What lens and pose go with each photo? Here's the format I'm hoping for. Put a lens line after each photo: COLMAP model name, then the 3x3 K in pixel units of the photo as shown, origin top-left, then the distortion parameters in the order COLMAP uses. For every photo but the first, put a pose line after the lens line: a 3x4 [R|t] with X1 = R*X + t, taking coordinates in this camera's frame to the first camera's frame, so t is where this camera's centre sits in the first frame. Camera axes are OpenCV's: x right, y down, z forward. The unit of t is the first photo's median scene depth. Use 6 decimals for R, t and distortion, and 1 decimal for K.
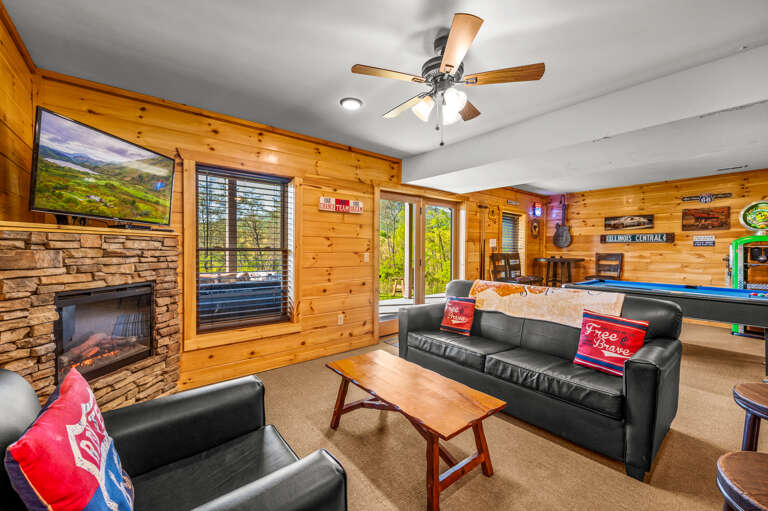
lens RADIAL K [[309.3, 0, 386.3], [0, 309.3, 254.2], [0, 0, 1]] dist [0.002156, 0.000644]
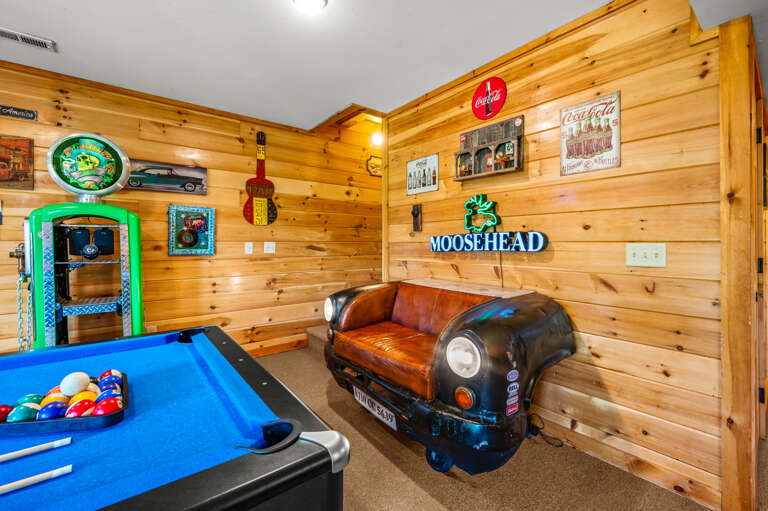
lens RADIAL K [[330.1, 0, 392.3], [0, 330.1, 244.9], [0, 0, 1]] dist [0.001747, -0.000507]
pose [[0.004779, -0.008137, 0.999955, 0.554023], [0.016910, 0.999825, 0.008055, 0.007102], [-0.999846, 0.016871, 0.004915, 0.418112]]
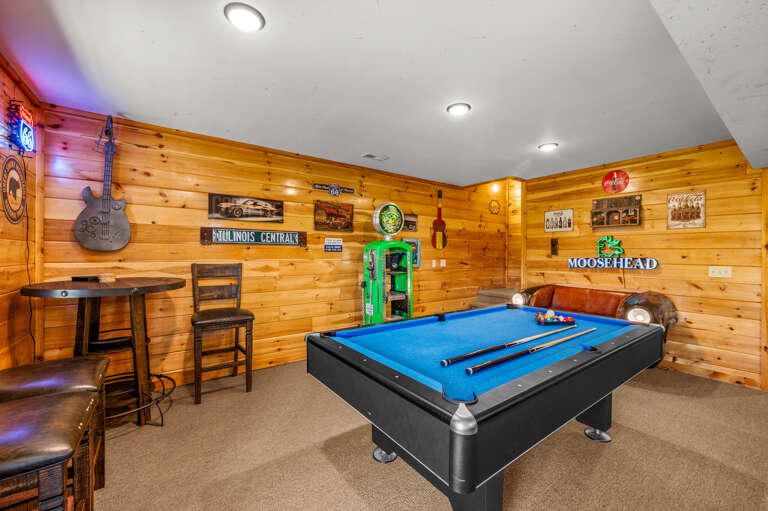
lens RADIAL K [[309.3, 0, 385.4], [0, 309.3, 255.0], [0, 0, 1]] dist [0.002156, 0.000644]
pose [[0.049591, -0.010202, 0.998718, 0.245736], [0.012186, 0.999880, 0.009609, -0.022047], [-0.998695, 0.011694, 0.049709, 0.785018]]
